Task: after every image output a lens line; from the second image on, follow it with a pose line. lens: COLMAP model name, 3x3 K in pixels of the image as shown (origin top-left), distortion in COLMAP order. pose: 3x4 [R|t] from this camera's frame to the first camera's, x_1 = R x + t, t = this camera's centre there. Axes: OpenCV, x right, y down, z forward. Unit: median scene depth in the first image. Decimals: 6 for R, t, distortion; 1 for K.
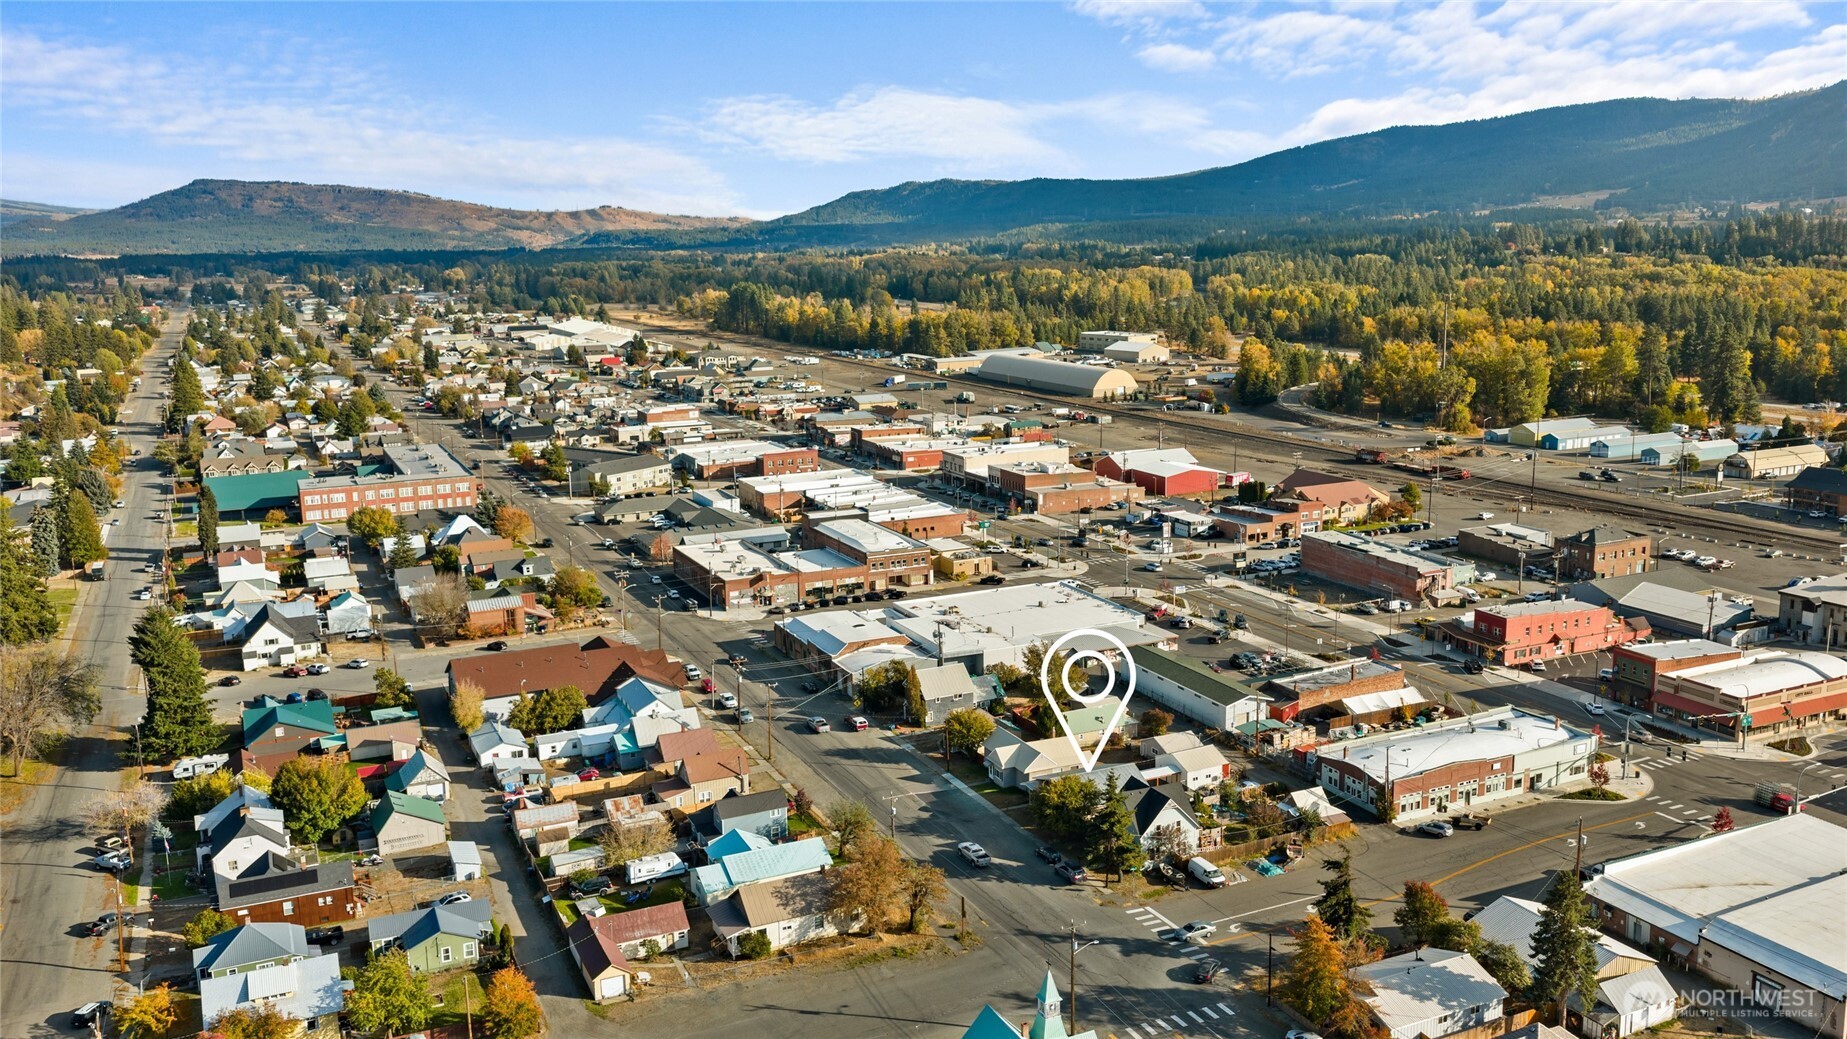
lens RADIAL K [[1497.6, 0, 924.8], [0, 1497.6, 468.5], [0, 0, 1]] dist [0.058028, -0.105926]
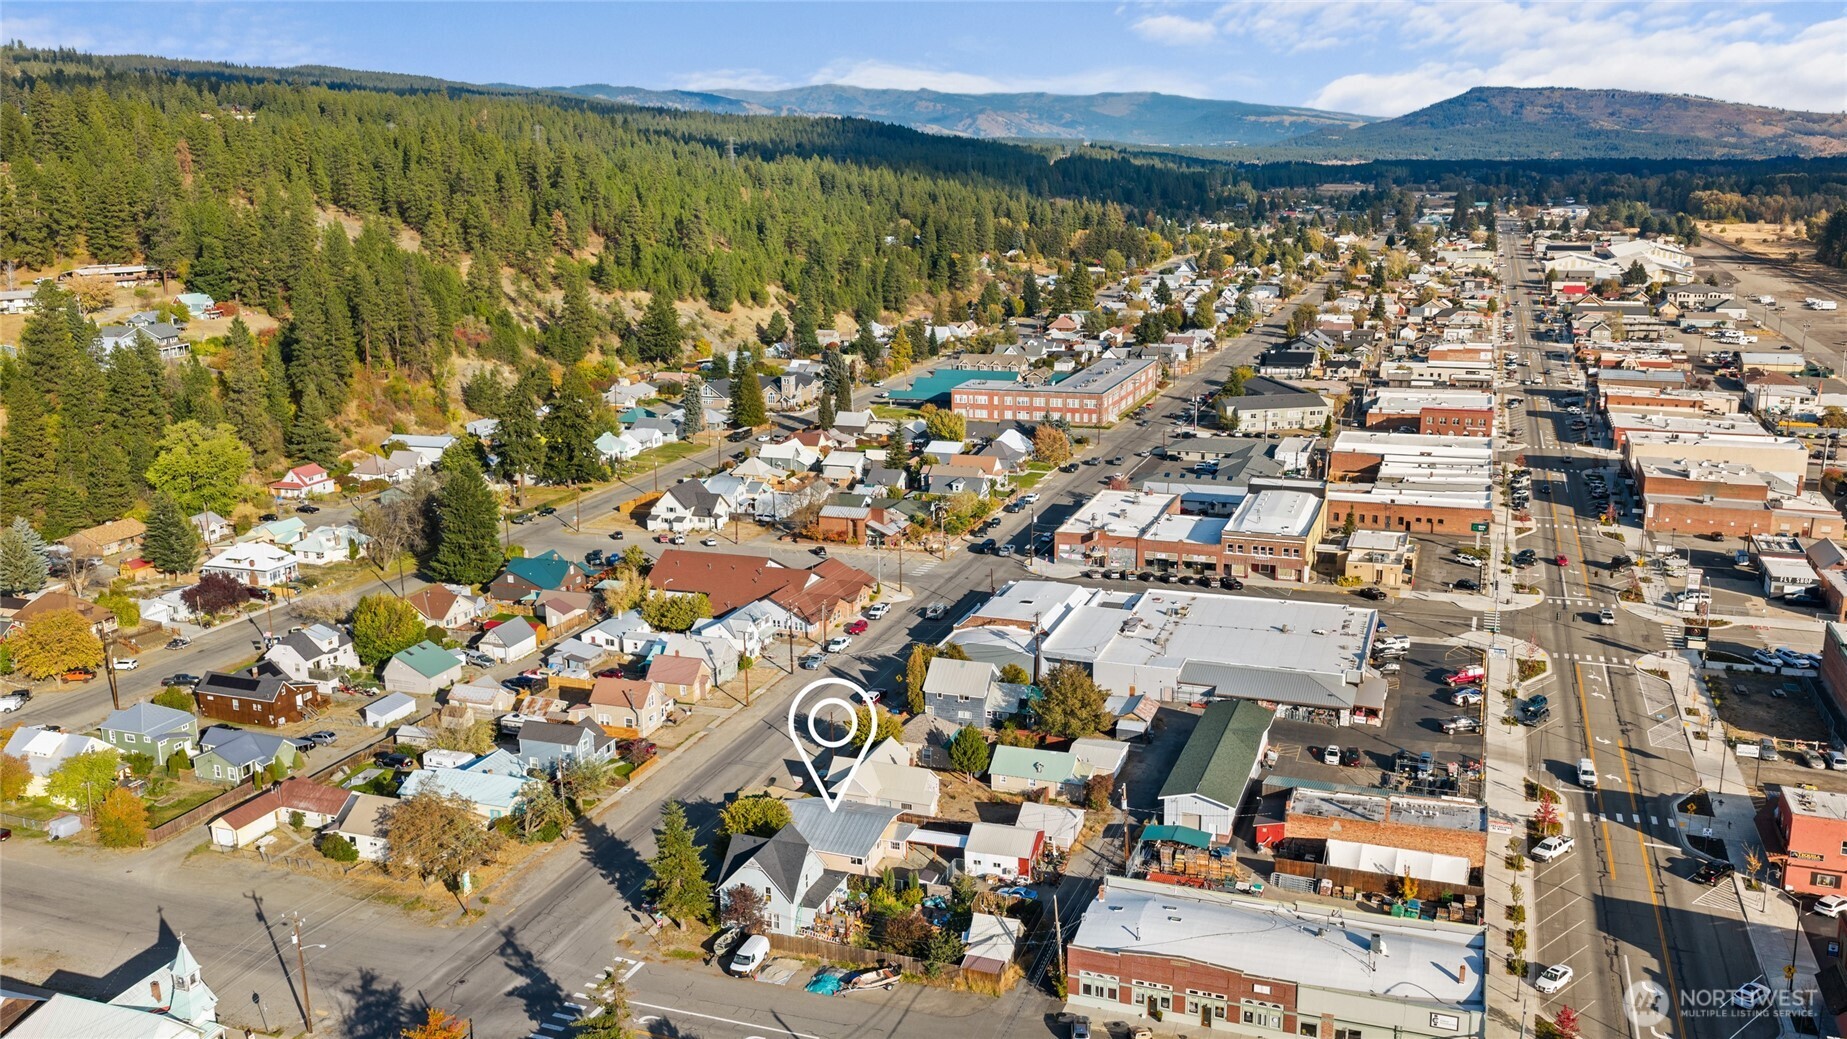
lens RADIAL K [[1497.6, 0, 924.8], [0, 1497.6, 468.5], [0, 0, 1]] dist [0.058028, -0.105926]
pose [[0.707334, 0.149350, -0.690922, 0.447577], [-0.107875, 0.988783, 0.103298, -0.051645], [0.698600, 0.001467, 0.715511, 0.272543]]
